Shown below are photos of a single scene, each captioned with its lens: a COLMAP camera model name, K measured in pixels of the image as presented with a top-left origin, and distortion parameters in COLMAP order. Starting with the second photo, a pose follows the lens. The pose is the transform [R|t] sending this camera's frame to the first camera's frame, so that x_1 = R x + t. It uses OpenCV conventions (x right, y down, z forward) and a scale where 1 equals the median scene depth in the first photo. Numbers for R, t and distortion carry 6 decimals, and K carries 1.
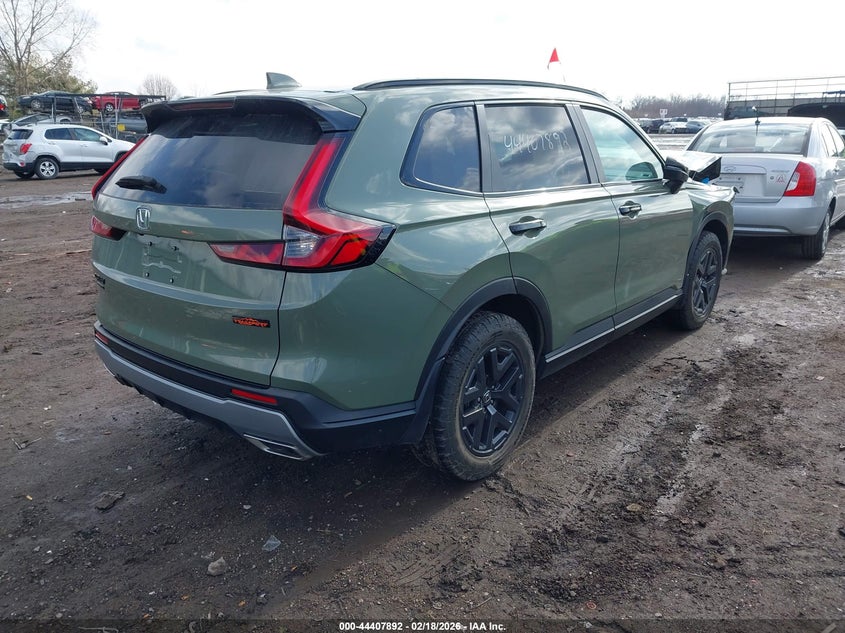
lens RADIAL K [[582.8, 0, 422.5], [0, 582.8, 316.5], [0, 0, 1]] dist [0.006501, -0.001565]
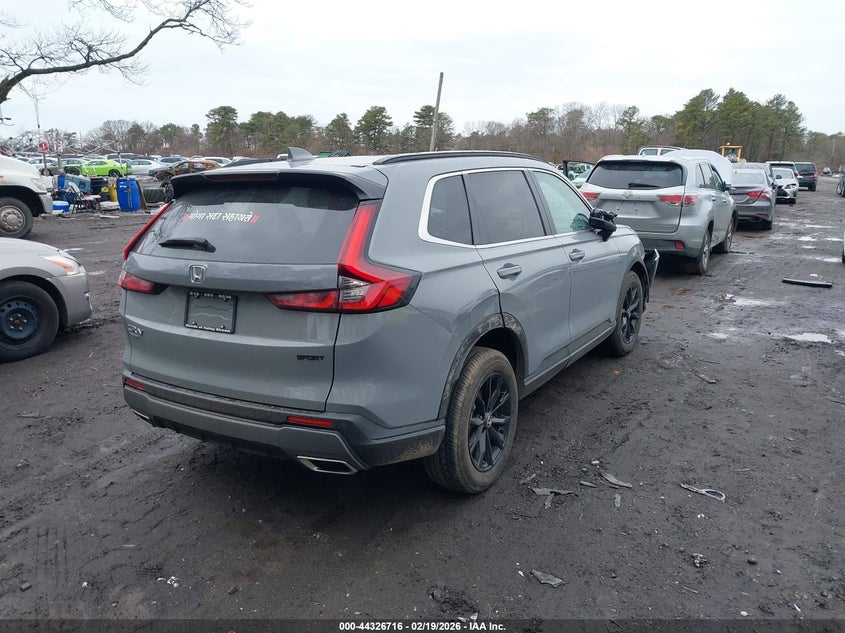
lens RADIAL K [[582.8, 0, 422.5], [0, 582.8, 316.5], [0, 0, 1]] dist [0.006501, -0.001565]
pose [[0.988217, -0.037338, 0.148435, -0.224683], [0.049121, 0.995857, -0.076521, 0.026871], [-0.144963, 0.082910, 0.985957, -0.200001]]
